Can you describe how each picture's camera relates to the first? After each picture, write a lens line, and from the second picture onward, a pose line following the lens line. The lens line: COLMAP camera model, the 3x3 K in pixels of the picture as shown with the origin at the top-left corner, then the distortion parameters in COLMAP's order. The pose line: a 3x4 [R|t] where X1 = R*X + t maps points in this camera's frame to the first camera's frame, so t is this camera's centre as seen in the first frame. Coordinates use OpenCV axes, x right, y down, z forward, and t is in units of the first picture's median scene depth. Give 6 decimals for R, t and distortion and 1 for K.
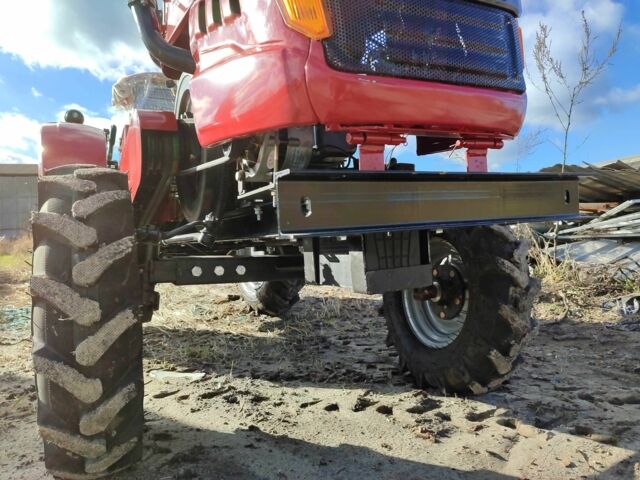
lens RADIAL K [[459.0, 0, 318.3], [0, 459.0, 235.0], [0, 0, 1]] dist [0.015355, -0.013233]
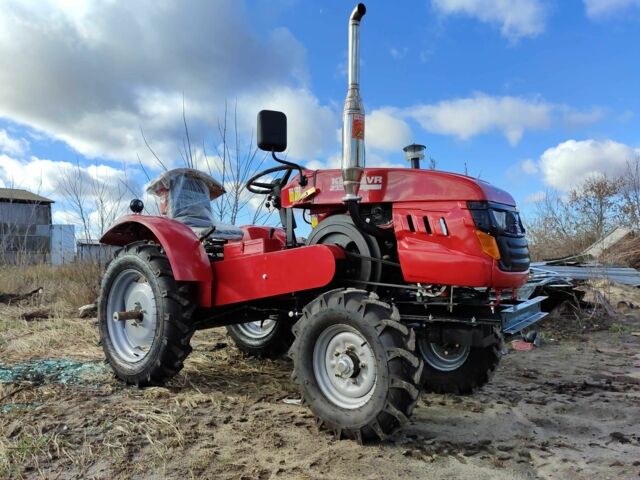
lens RADIAL K [[459.0, 0, 320.3], [0, 459.0, 240.7], [0, 0, 1]] dist [0.015355, -0.013233]
pose [[0.917332, 0.041060, 0.396000, -1.088640], [-0.017629, 0.997881, -0.062630, -0.175567], [-0.397732, 0.050472, 0.916112, -0.601881]]
